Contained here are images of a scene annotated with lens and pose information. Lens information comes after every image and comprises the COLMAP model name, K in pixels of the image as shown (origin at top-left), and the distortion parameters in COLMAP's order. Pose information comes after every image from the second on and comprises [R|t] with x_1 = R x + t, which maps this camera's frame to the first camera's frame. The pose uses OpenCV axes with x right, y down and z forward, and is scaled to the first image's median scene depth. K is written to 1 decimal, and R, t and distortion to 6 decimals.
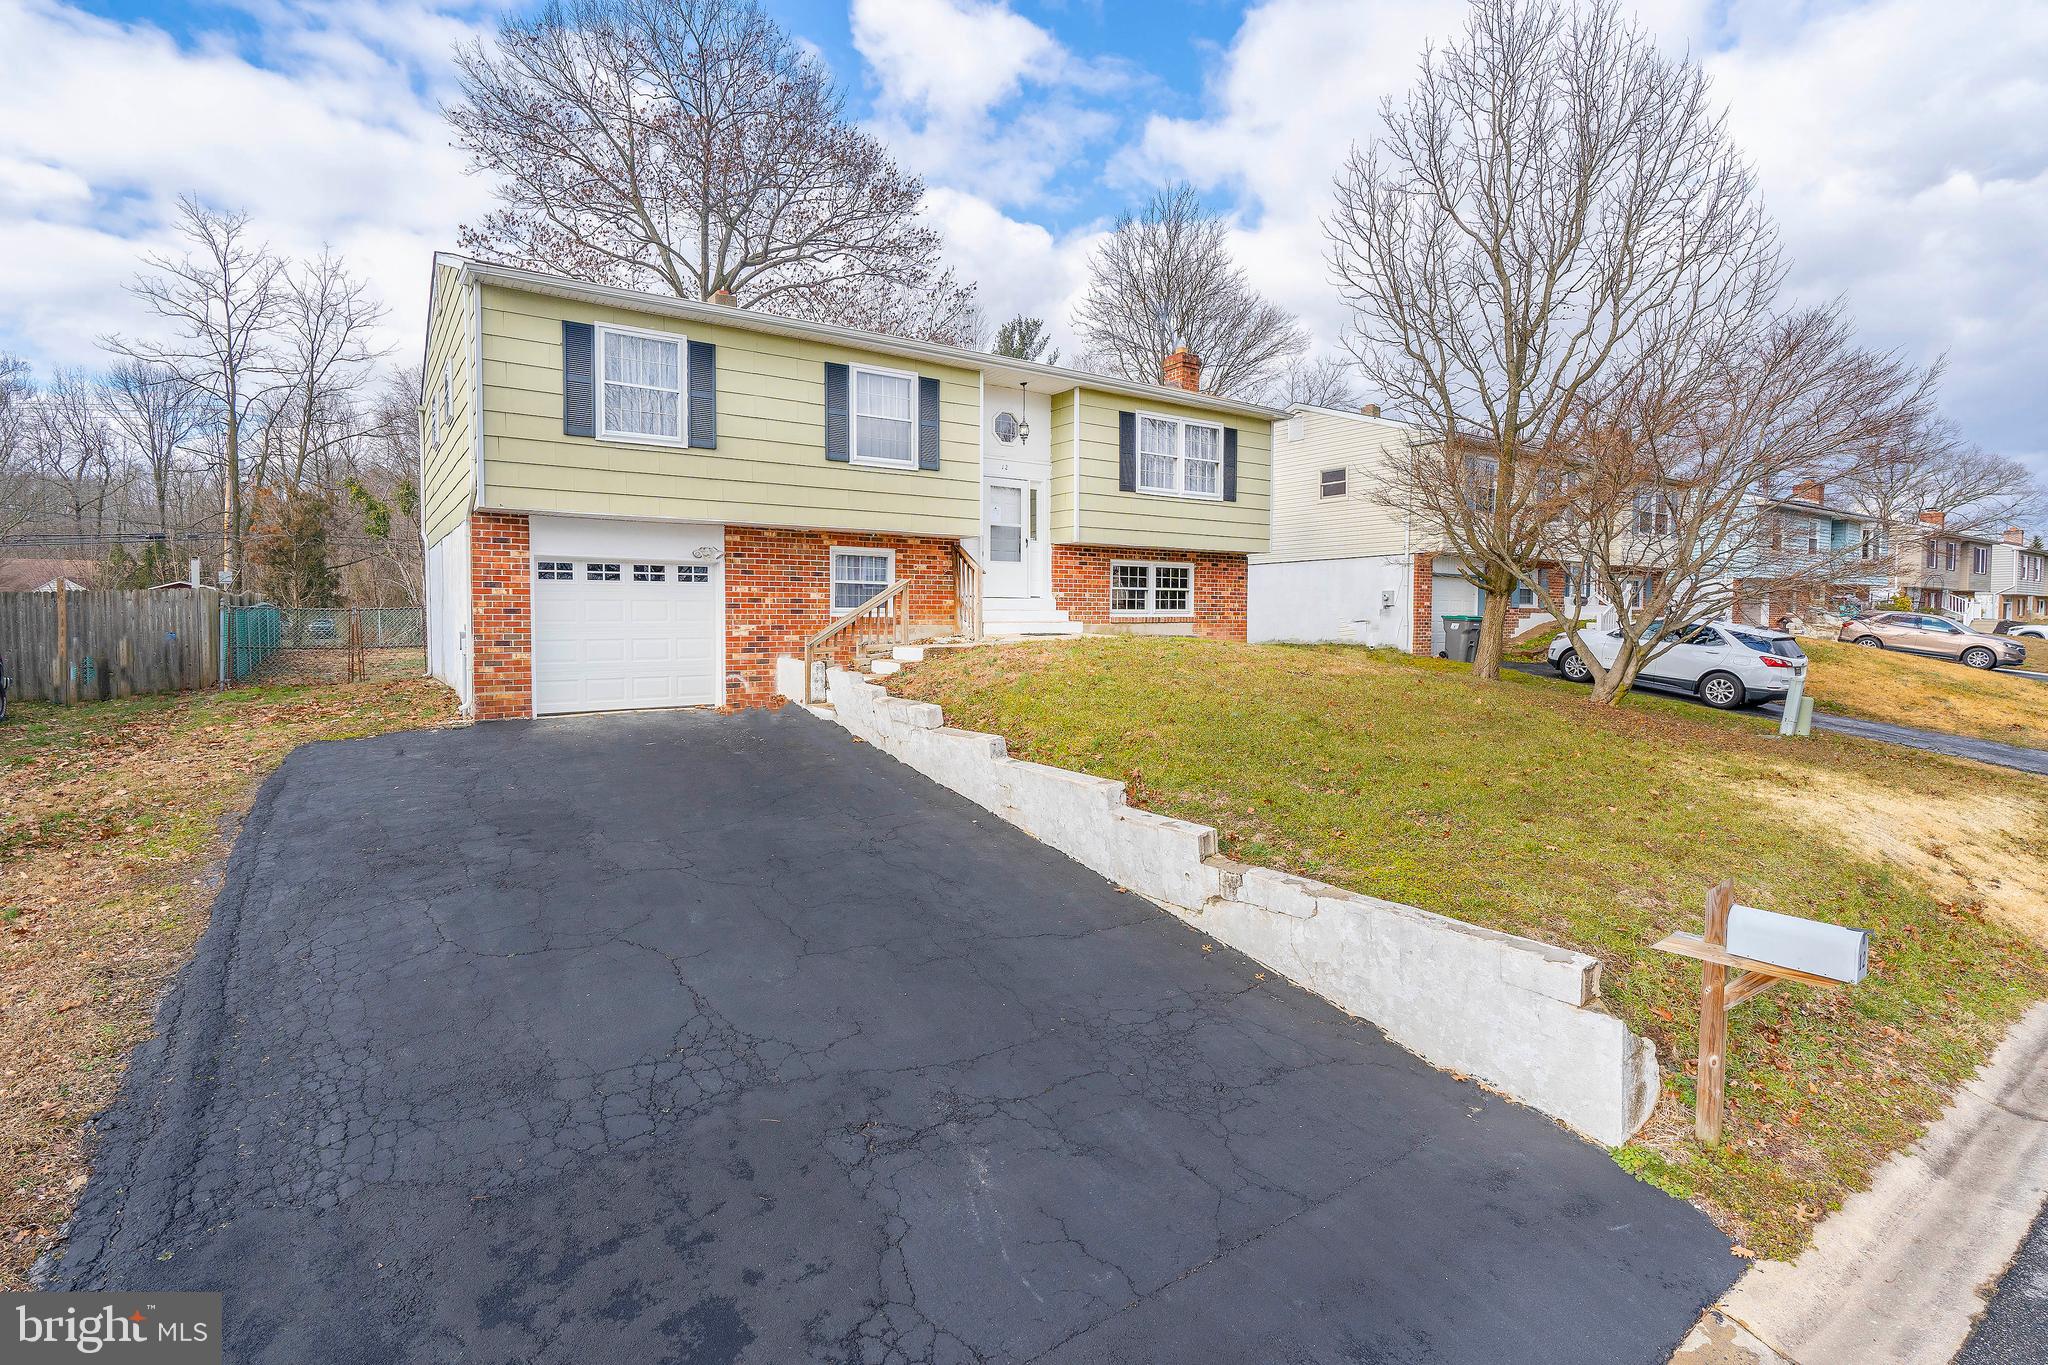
lens RADIAL K [[975.8, 0, 1023.5], [0, 975.8, 677.3], [0, 0, 1]] dist [0.001077, 0.000025]
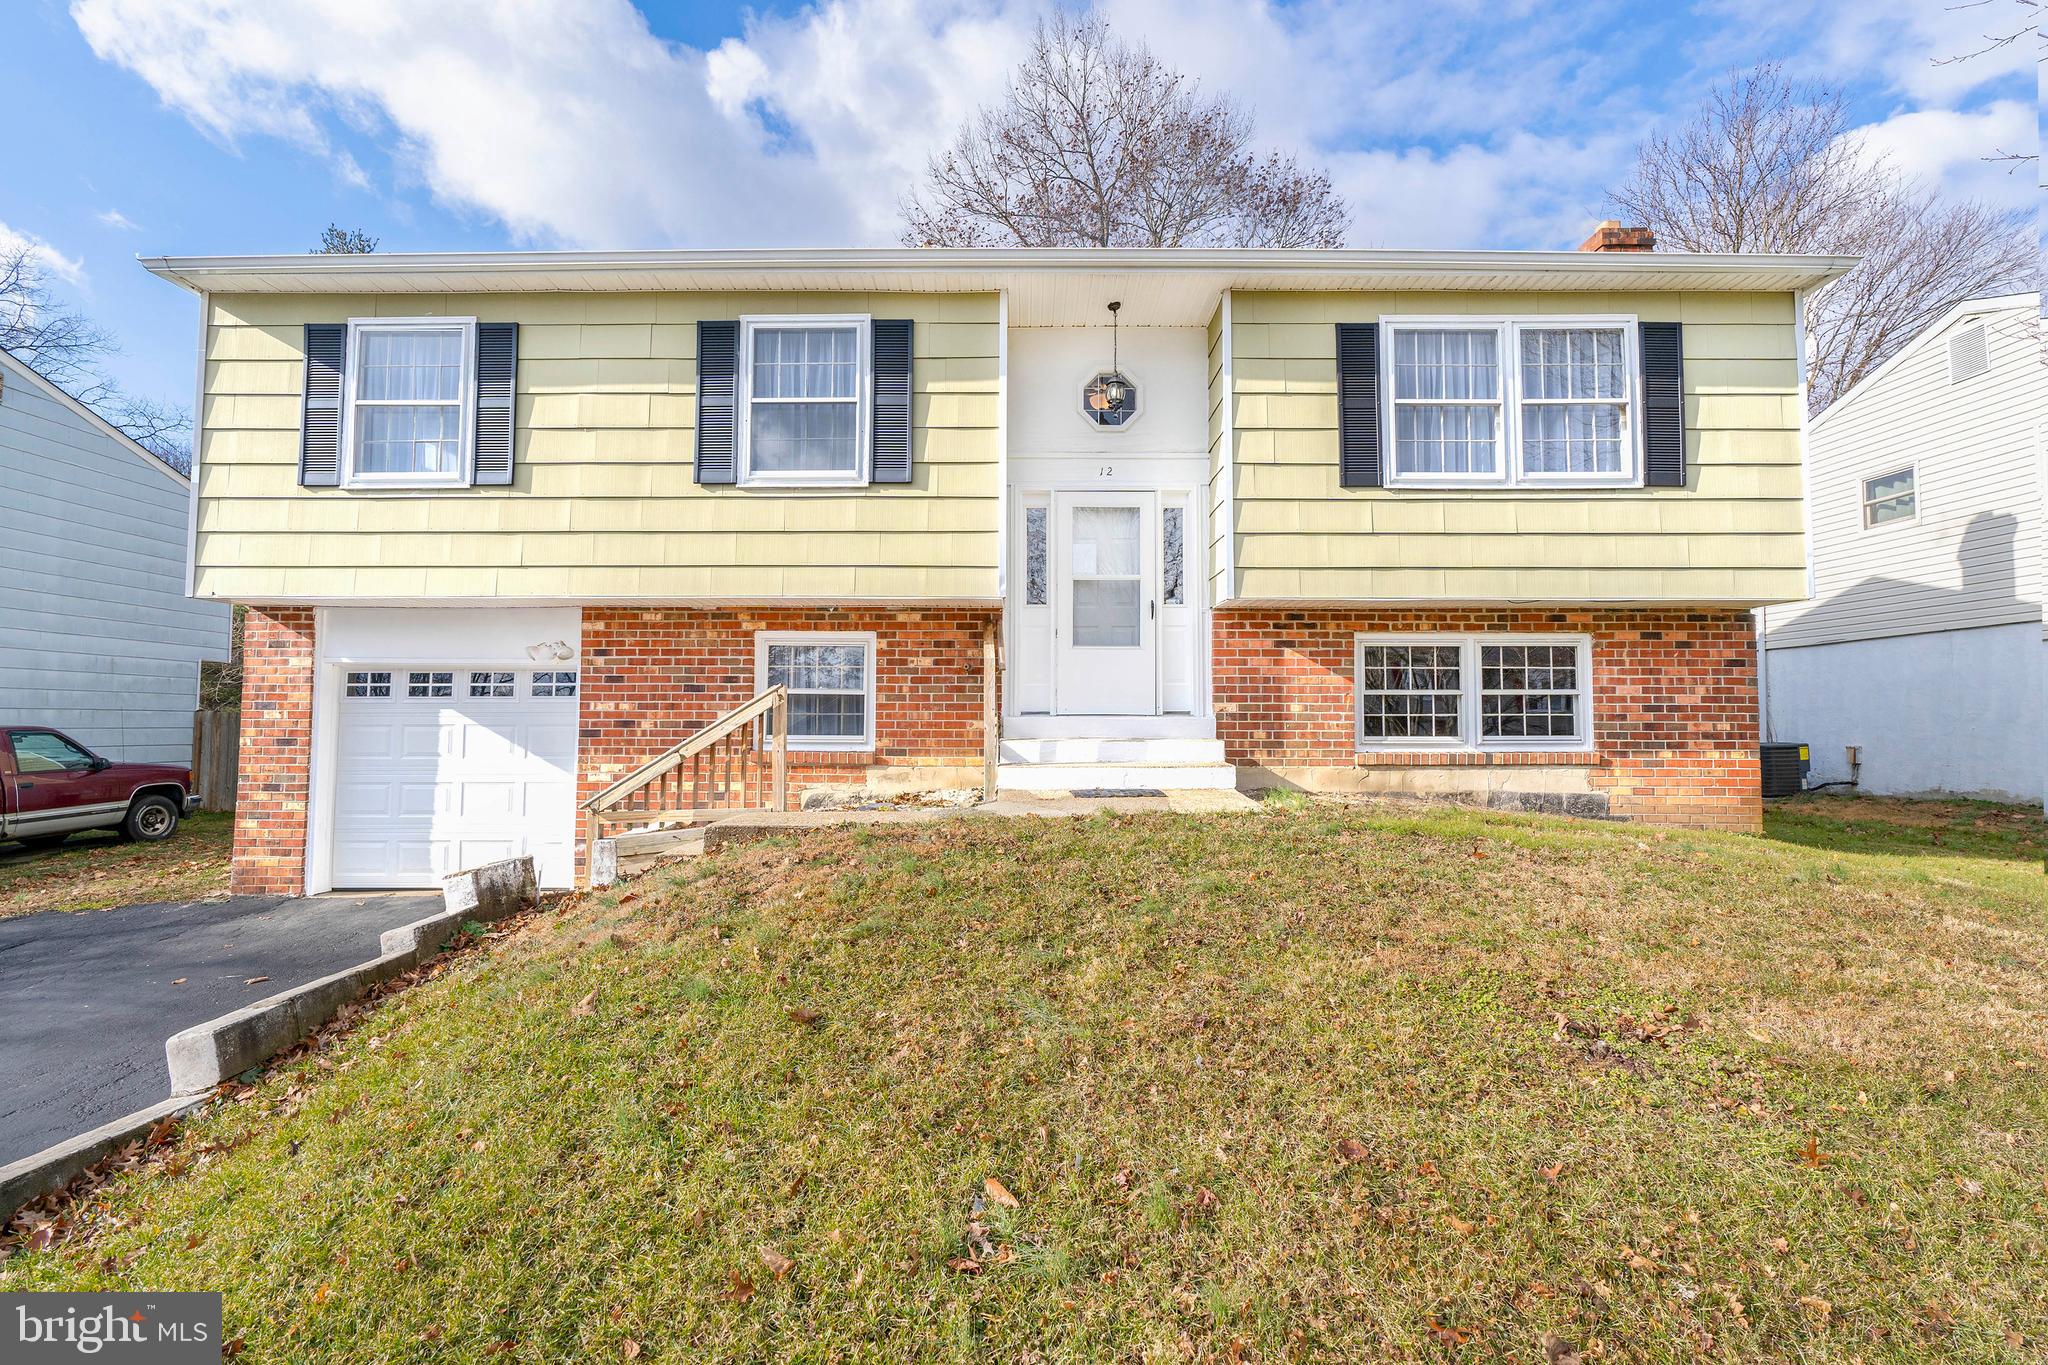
lens RADIAL K [[934.7, 0, 1027.0], [0, 934.7, 676.9], [0, 0, 1]] dist [-0.001968, 0.000331]
pose [[0.822571, -0.030045, -0.567868, 0.244170], [-0.036004, 0.993848, -0.104736, -0.050491], [0.567521, 0.106598, 0.816429, 0.594359]]
